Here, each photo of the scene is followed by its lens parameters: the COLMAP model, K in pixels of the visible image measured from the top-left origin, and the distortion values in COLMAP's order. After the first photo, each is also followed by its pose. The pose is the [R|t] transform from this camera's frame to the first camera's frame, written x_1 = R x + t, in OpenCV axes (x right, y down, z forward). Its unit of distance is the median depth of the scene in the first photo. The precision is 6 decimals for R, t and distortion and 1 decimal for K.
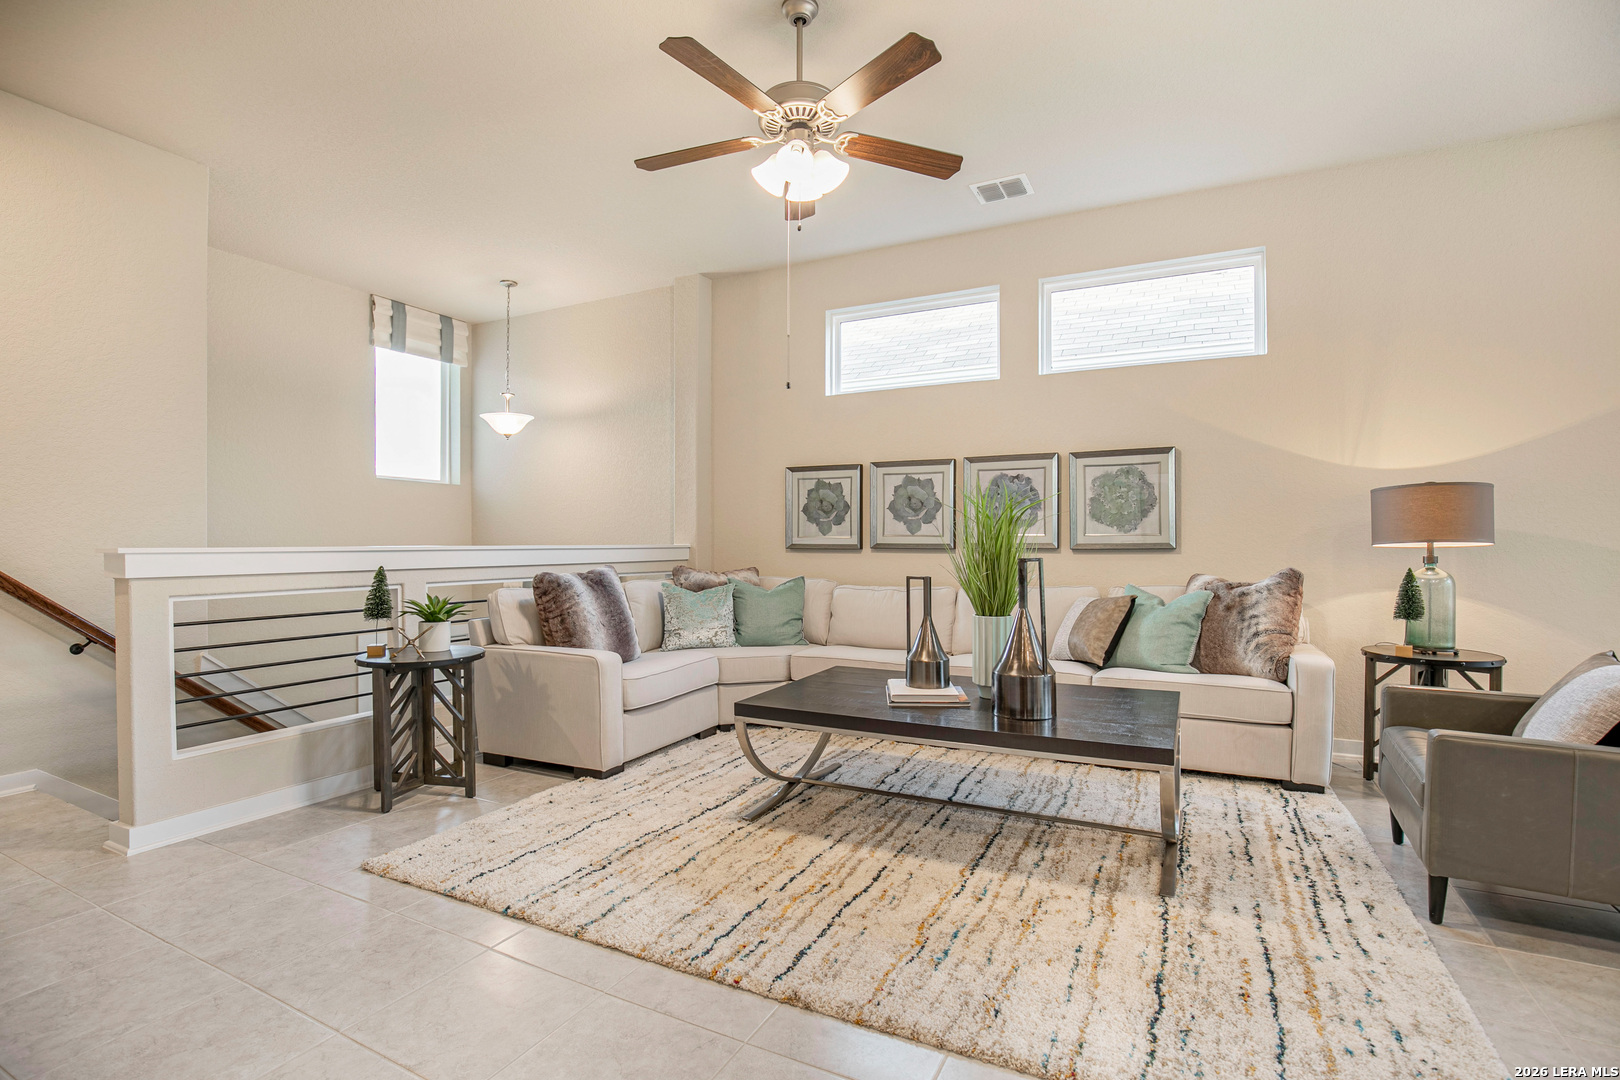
lens RADIAL K [[753.7, 0, 822.6], [0, 753.7, 548.3], [0, 0, 1]] dist [-0.034398, 0.006073]
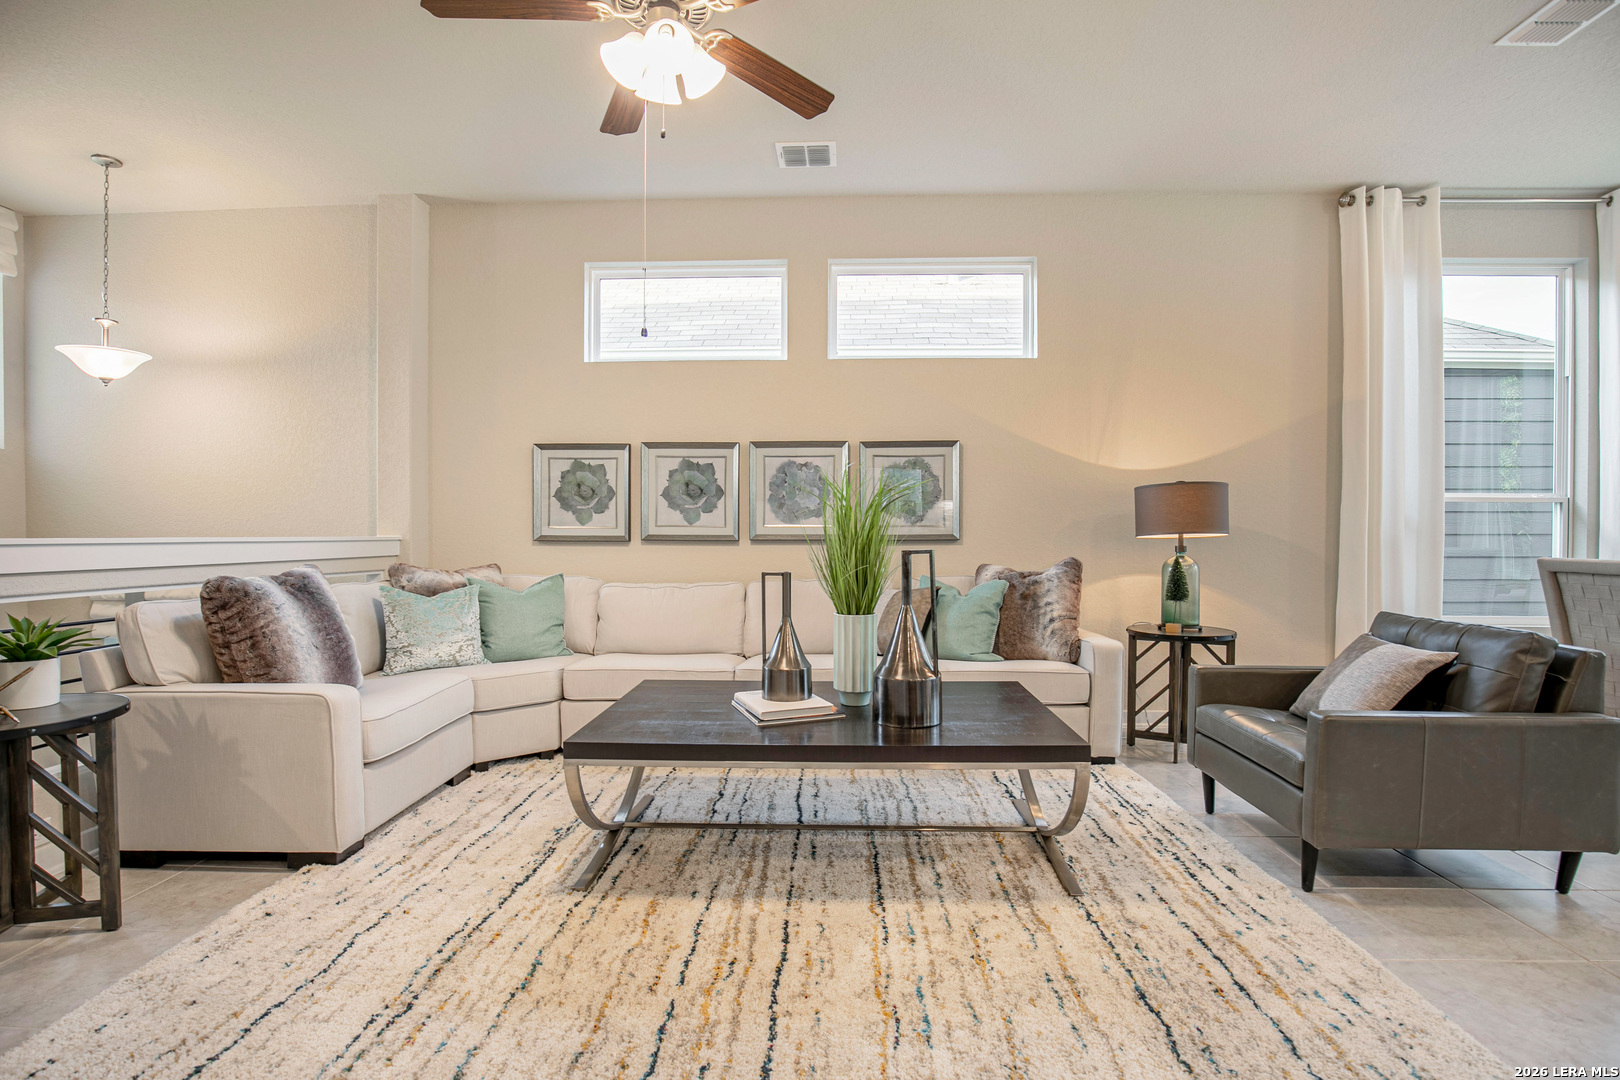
lens RADIAL K [[753.7, 0, 815.5], [0, 753.7, 549.9], [0, 0, 1]] dist [-0.034398, 0.006073]
pose [[0.909833, -0.007705, 0.414903, -0.172507], [0.002338, 0.999907, 0.013441, -0.000343], [-0.414968, -0.011259, 0.909766, 0.174122]]
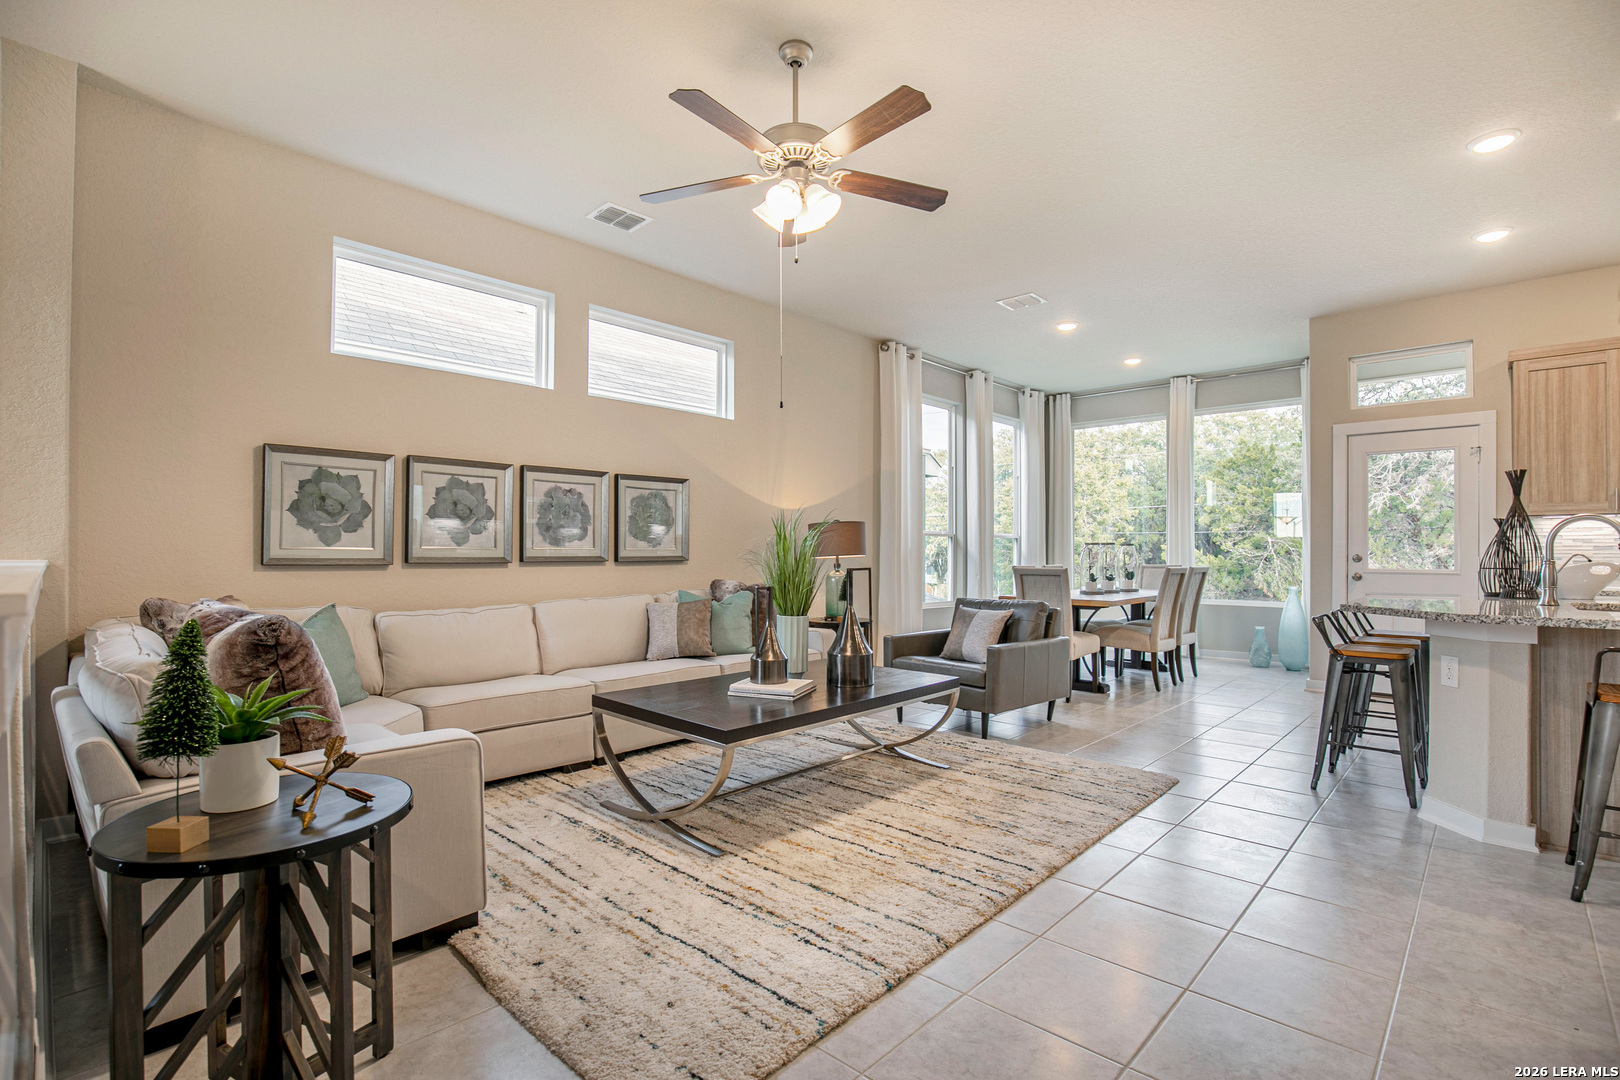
lens RADIAL K [[753.7, 0, 818.1], [0, 753.7, 552.8], [0, 0, 1]] dist [-0.034398, 0.006073]
pose [[0.277942, 0.000986, 0.960597, -0.845893], [0.006626, 0.999974, -0.002943, -0.008618], [-0.960575, 0.007183, 0.277928, 0.549698]]
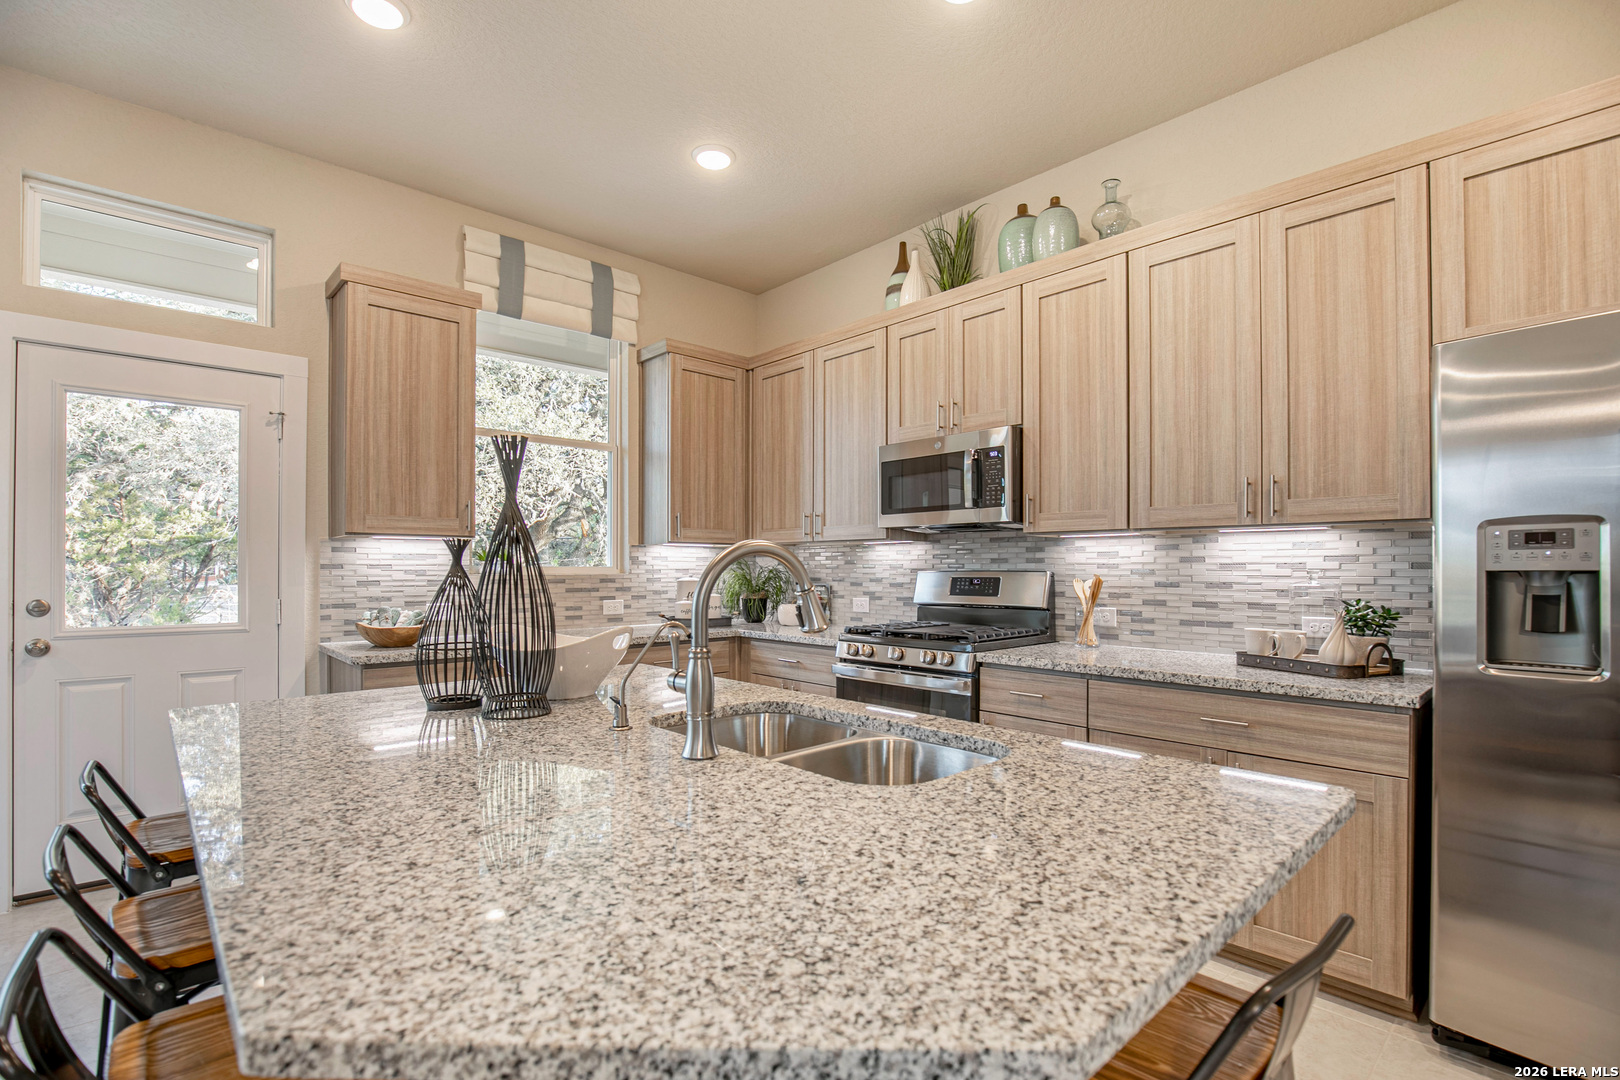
lens RADIAL K [[753.7, 0, 815.5], [0, 753.7, 566.6], [0, 0, 1]] dist [-0.034398, 0.006073]
pose [[-0.936517, 0.000976, 0.350621, 0.119506], [0.003500, 0.999972, 0.006565, -0.041539], [-0.350605, 0.007376, -0.936494, 0.261035]]
